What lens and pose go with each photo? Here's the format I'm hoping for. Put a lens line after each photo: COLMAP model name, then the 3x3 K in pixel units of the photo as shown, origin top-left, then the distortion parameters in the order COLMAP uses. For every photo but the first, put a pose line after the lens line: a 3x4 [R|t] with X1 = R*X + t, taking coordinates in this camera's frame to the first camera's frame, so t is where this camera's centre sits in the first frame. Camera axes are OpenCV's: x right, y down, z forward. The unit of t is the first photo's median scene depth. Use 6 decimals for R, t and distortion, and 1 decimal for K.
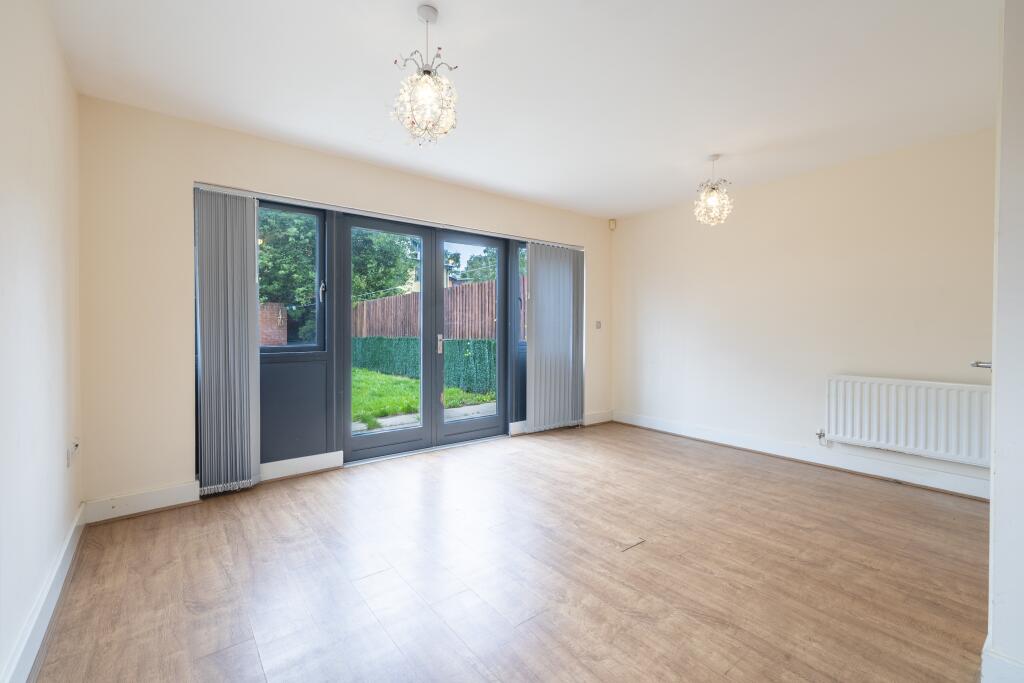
lens RADIAL K [[443.6, 0, 506.2], [0, 443.6, 335.4], [0, 0, 1]] dist [0.003229, 0.000089]
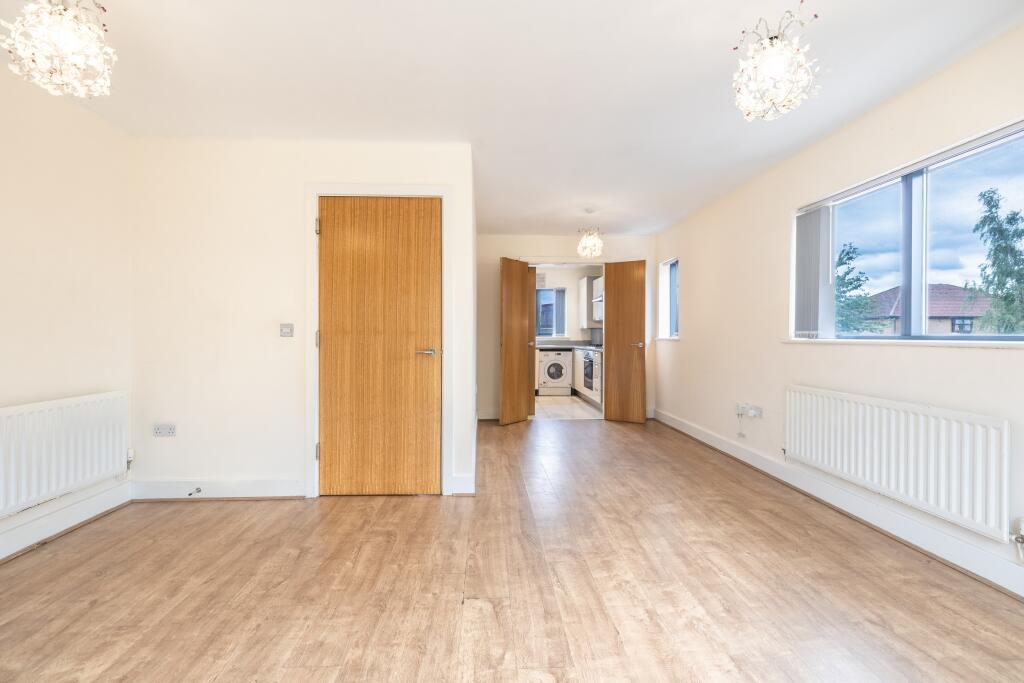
lens RADIAL K [[443.6, 0, 523.4], [0, 443.6, 339.9], [0, 0, 1]] dist [0.003229, 0.000089]
pose [[-0.834337, -0.012716, 0.551108, -0.155626], [0.003382, 0.999597, 0.028183, -0.012970], [-0.551245, 0.025378, -0.833958, 1.221744]]
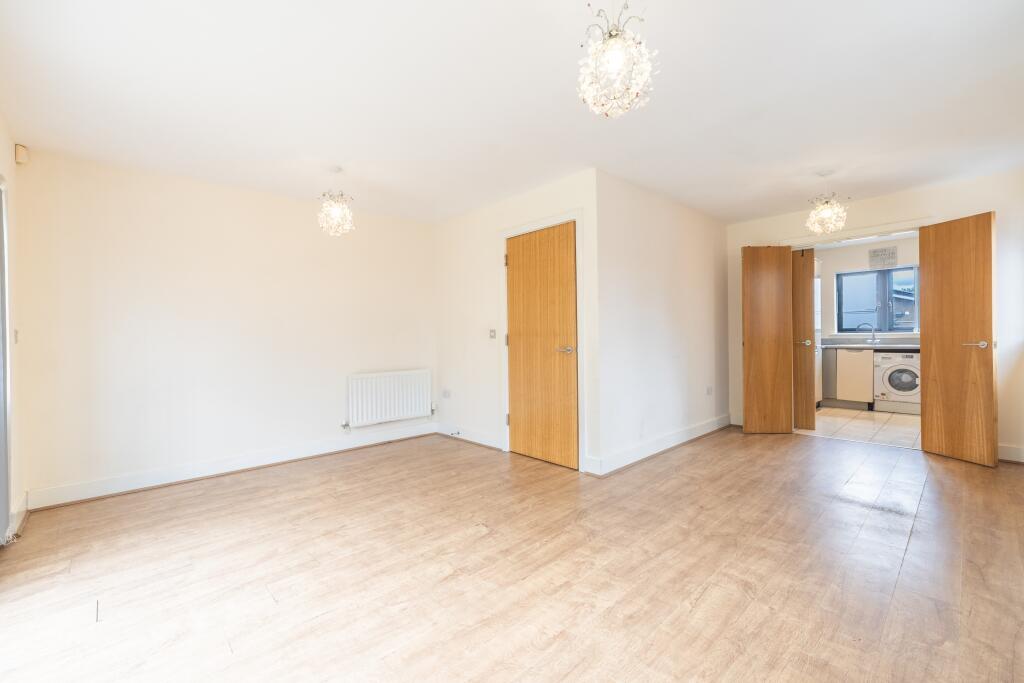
lens RADIAL K [[443.6, 0, 508.4], [0, 443.6, 339.5], [0, 0, 1]] dist [0.003229, 0.000089]
pose [[-0.106071, -0.009897, 0.994309, -0.610837], [0.032222, 0.999391, 0.013385, -0.008379], [-0.993836, 0.033459, -0.105687, 0.797622]]
